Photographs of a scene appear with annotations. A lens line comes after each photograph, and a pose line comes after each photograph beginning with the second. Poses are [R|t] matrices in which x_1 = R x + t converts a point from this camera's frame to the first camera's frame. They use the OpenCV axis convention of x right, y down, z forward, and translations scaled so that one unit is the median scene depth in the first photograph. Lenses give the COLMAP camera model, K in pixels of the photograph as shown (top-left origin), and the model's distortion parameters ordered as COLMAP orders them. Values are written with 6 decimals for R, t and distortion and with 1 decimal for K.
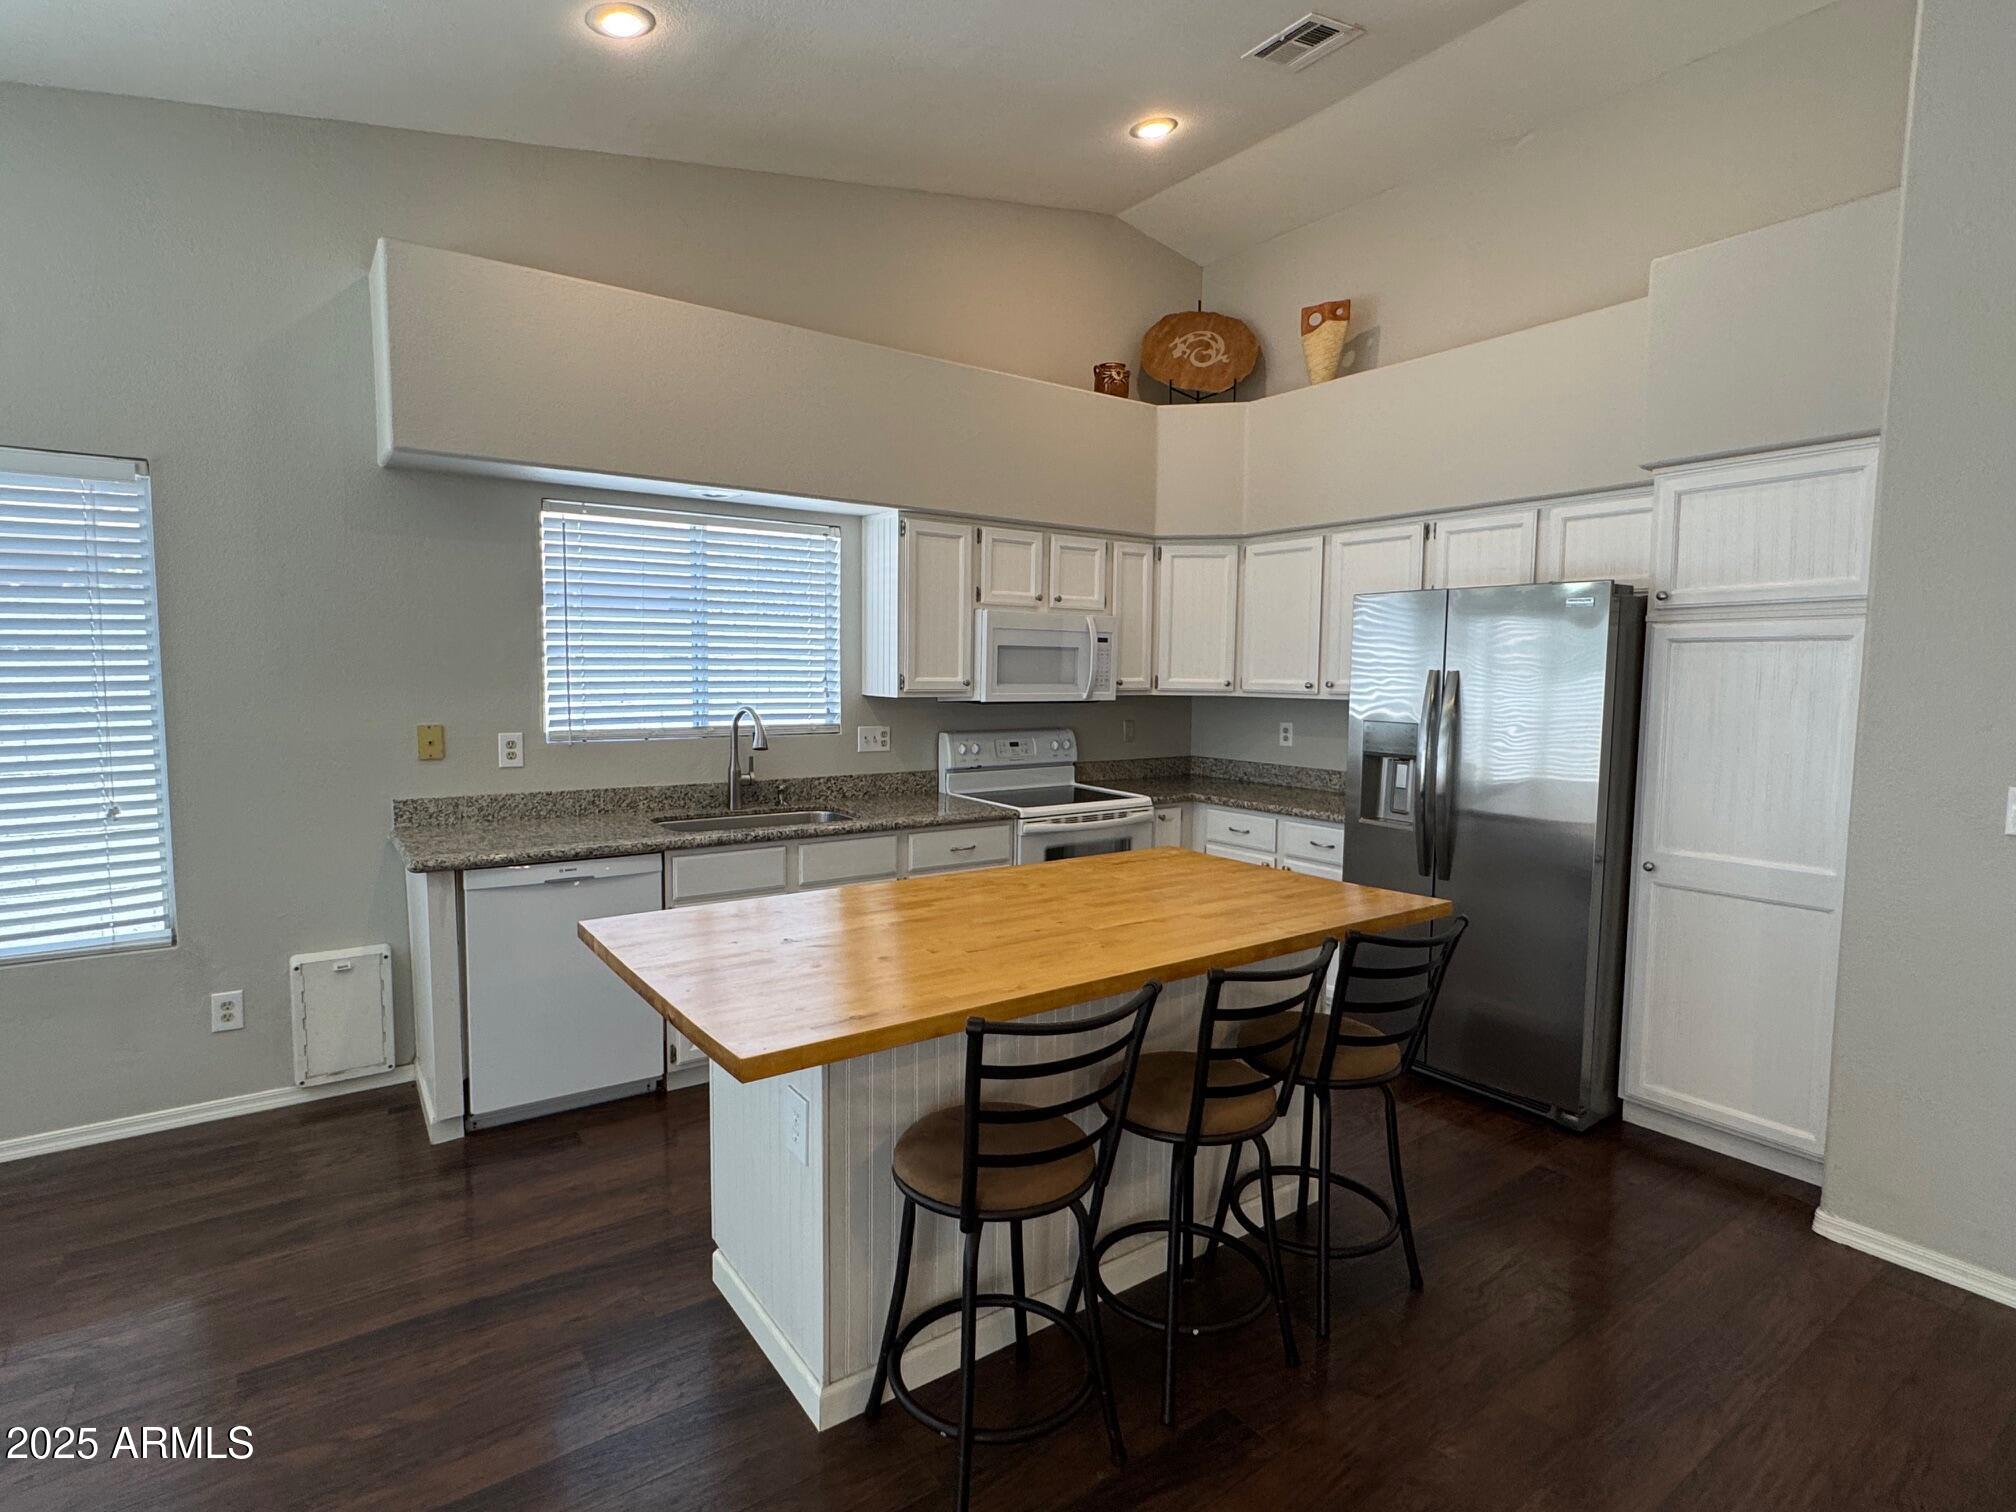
lens RADIAL K [[1020.2, 0, 1000.7], [0, 1020.2, 754.3], [0, 0, 1]] dist [-0.003760, 0.002145]
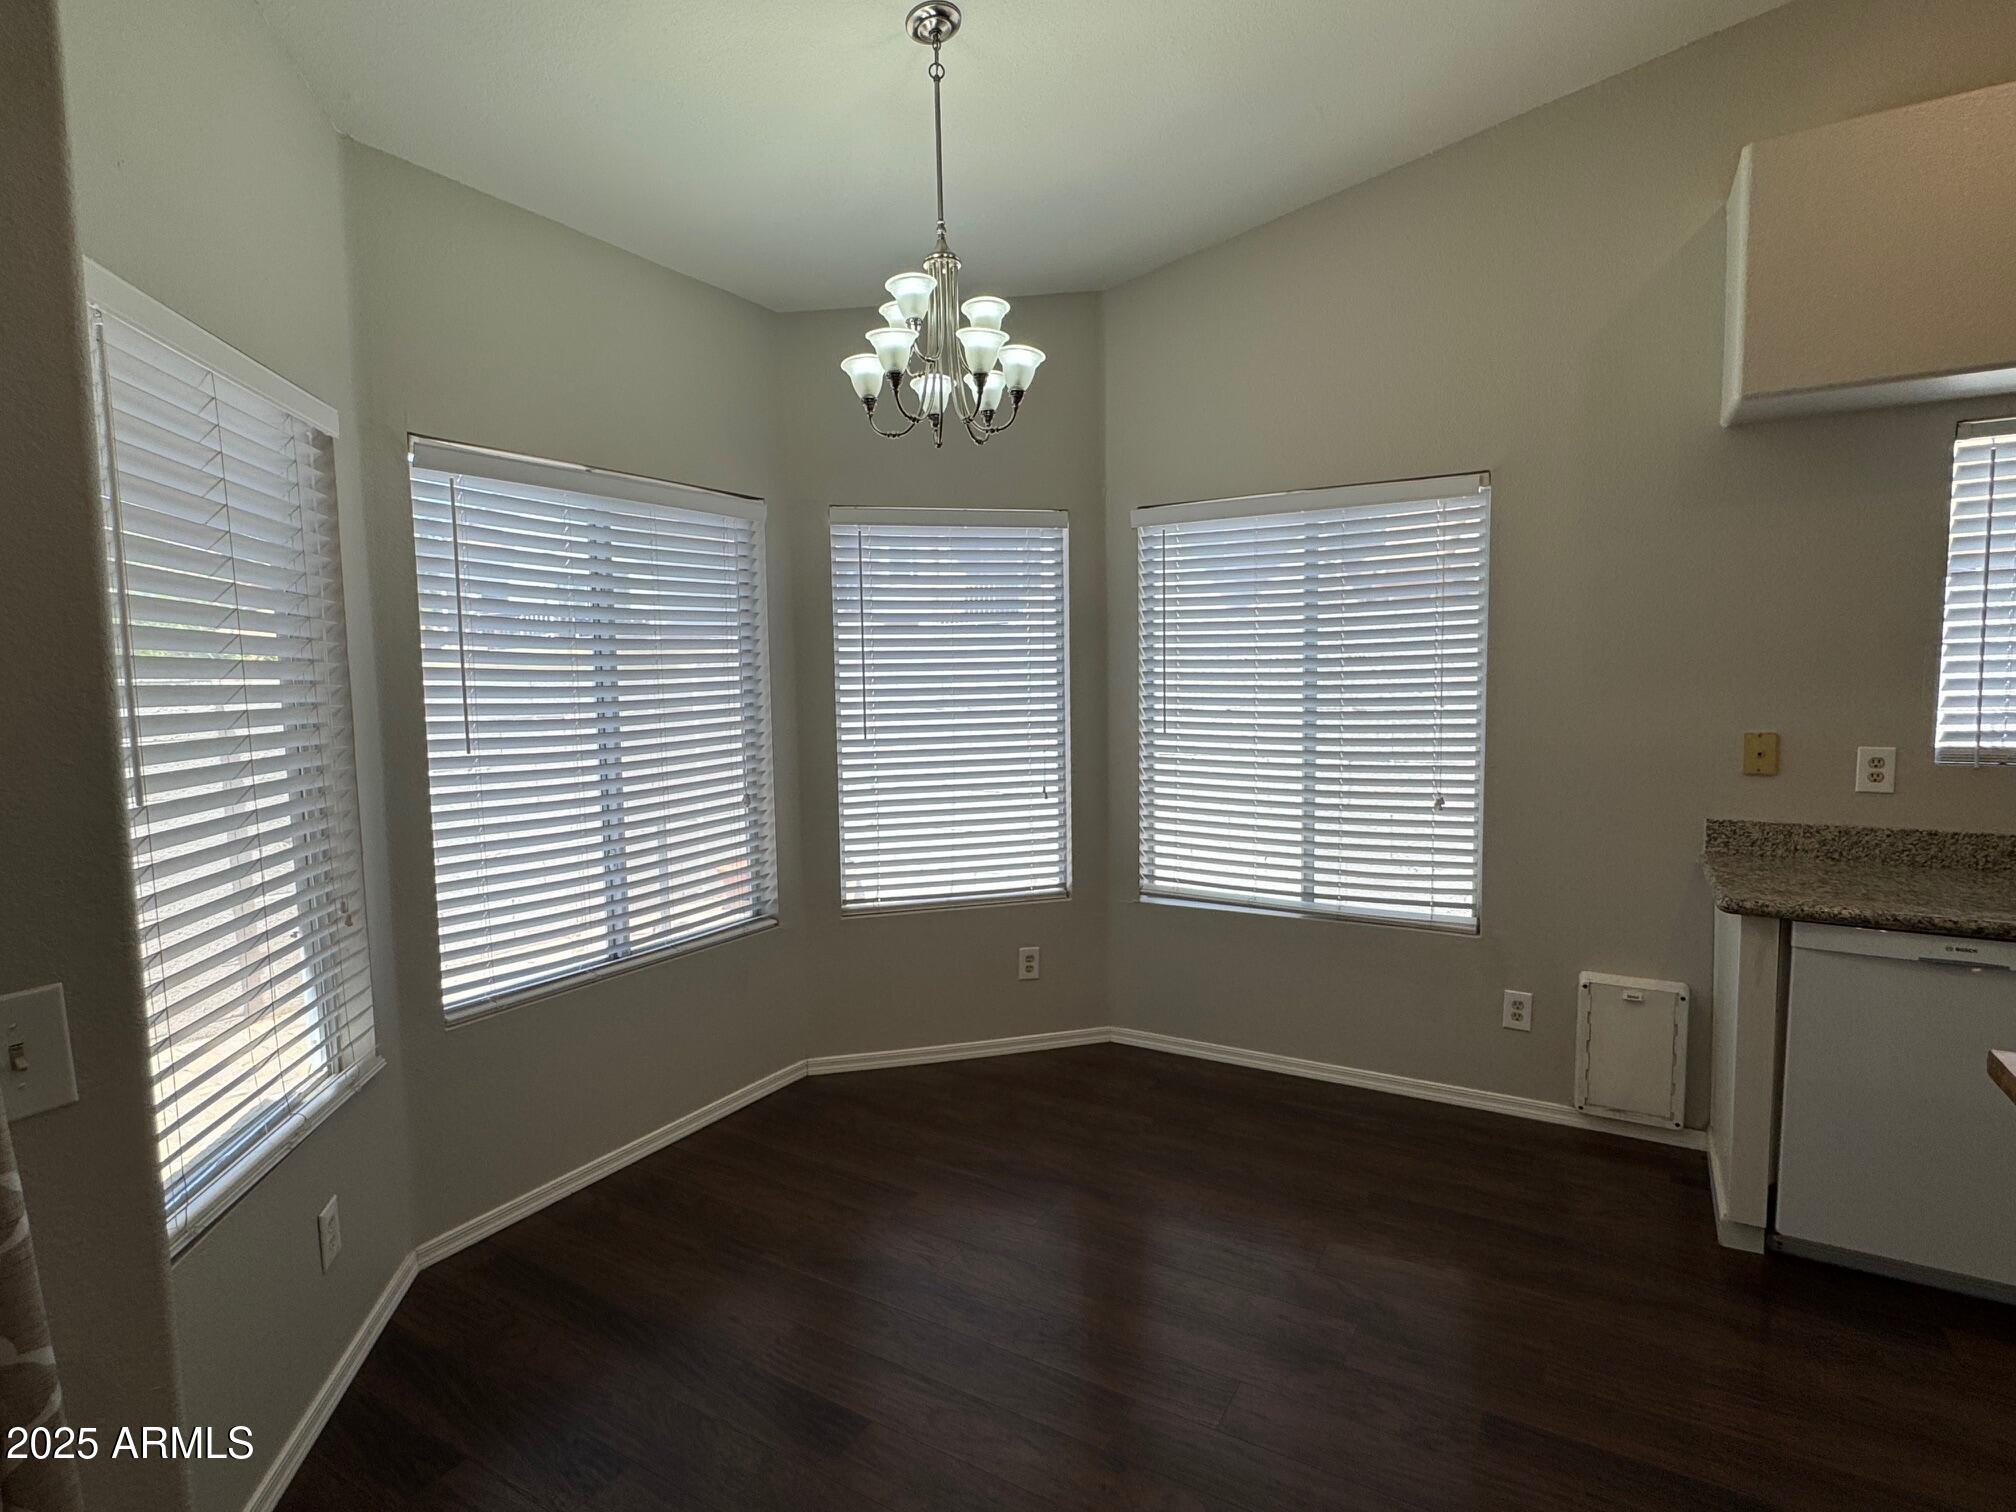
lens RADIAL K [[1020.2, 0, 1001.4], [0, 1020.2, 758.7], [0, 0, 1]] dist [-0.003760, 0.002145]
pose [[0.408613, 0.057964, -0.910865, -0.066933], [-0.056597, 0.997670, 0.038098, -0.004699], [0.910951, 0.035984, 0.410942, 0.115281]]
